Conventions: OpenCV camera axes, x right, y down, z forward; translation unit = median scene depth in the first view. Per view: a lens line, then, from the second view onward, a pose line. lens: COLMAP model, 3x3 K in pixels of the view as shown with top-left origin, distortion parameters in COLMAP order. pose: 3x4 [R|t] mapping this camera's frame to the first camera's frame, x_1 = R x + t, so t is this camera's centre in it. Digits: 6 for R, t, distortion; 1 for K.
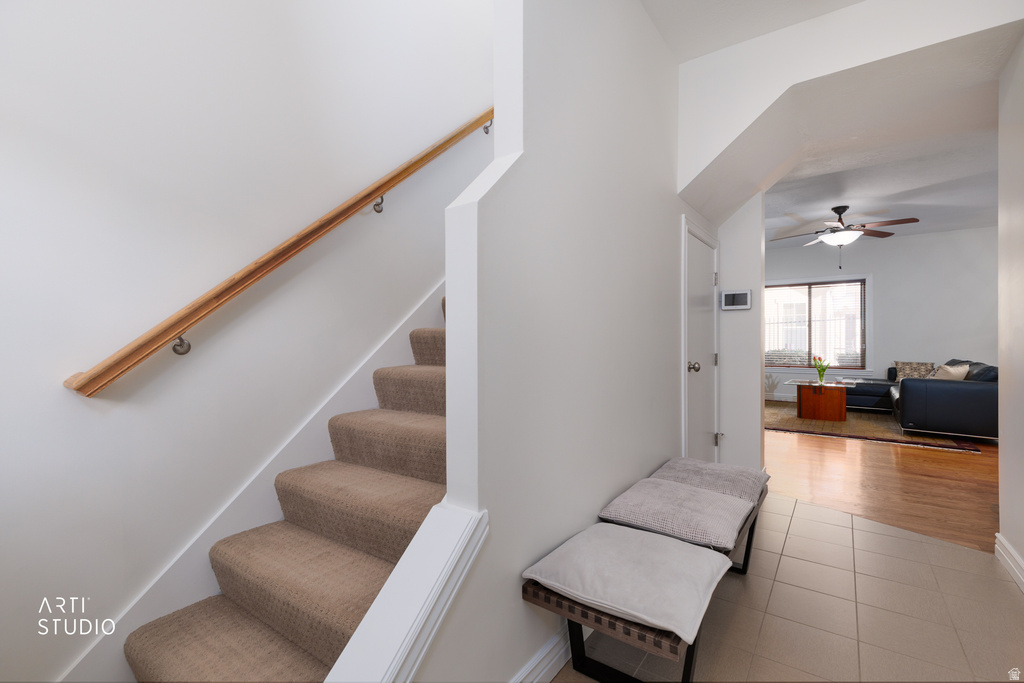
lens RADIAL K [[470.1, 0, 511.1], [0, 470.1, 340.8], [0, 0, 1]] dist [0.003306, 0.000851]
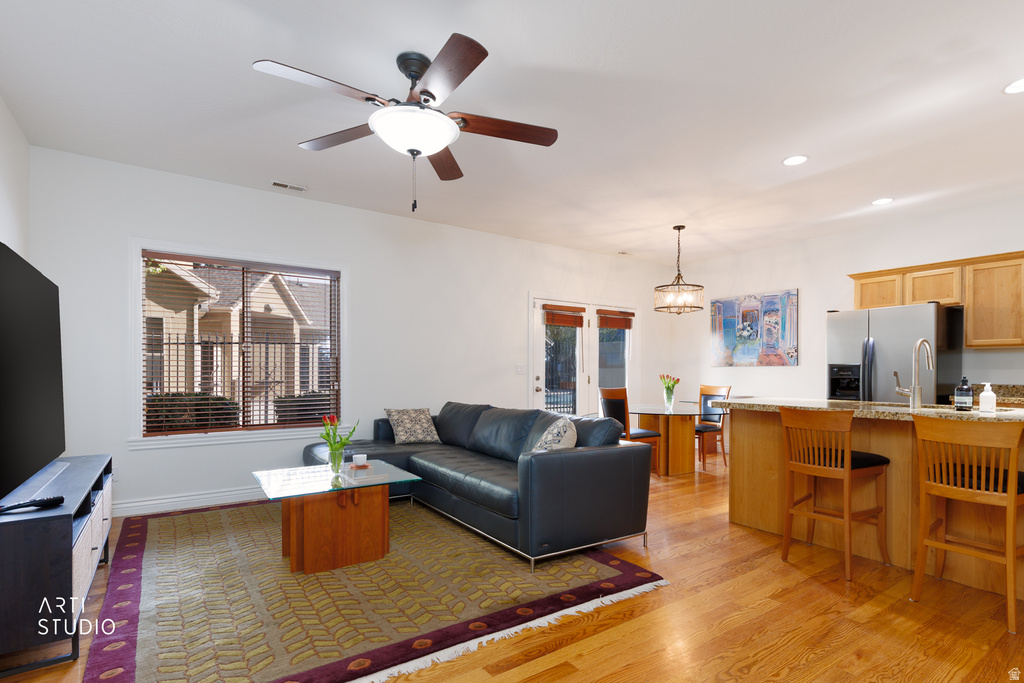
lens RADIAL K [[508.4, 0, 514.3], [0, 508.4, 373.2], [0, 0, 1]] dist [-0.002204, -0.000002]
pose [[0.337348, 0.001717, 0.941378, 0.241844], [-0.004757, 0.999989, -0.000120, -0.004721], [-0.941368, -0.004438, 0.337353, 0.619614]]
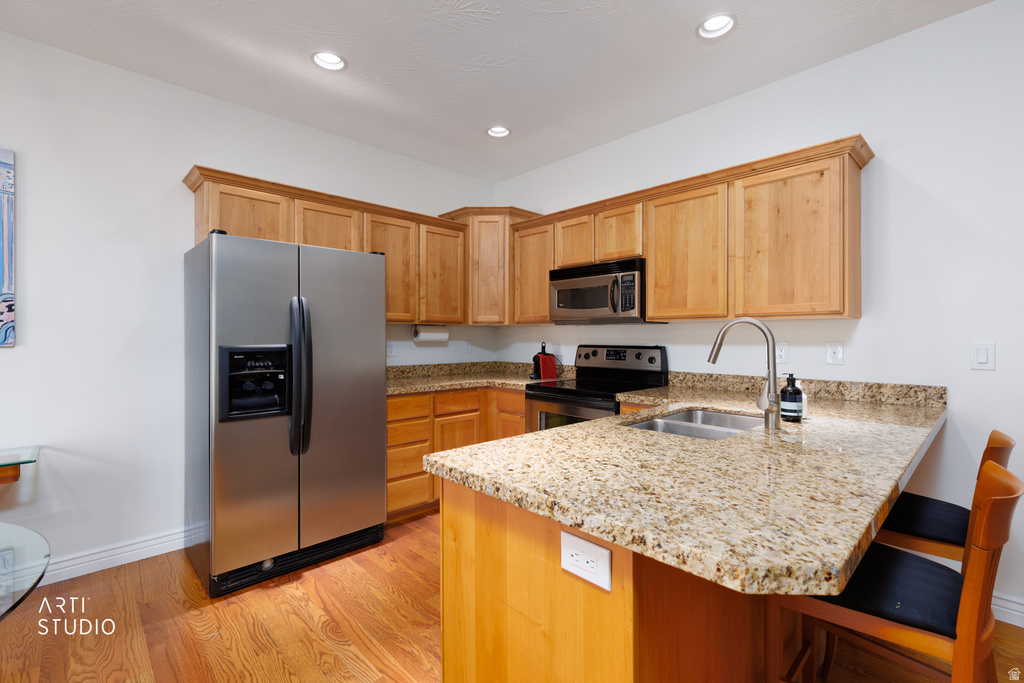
lens RADIAL K [[470.1, 0, 509.1], [0, 470.1, 337.2], [0, 0, 1]] dist [0.003306, 0.000851]
pose [[-0.977676, 0.000201, 0.210117, 1.101323], [0.000537, 0.999999, 0.001540, -0.036651], [-0.210116, 0.001618, -0.977675, 0.746099]]
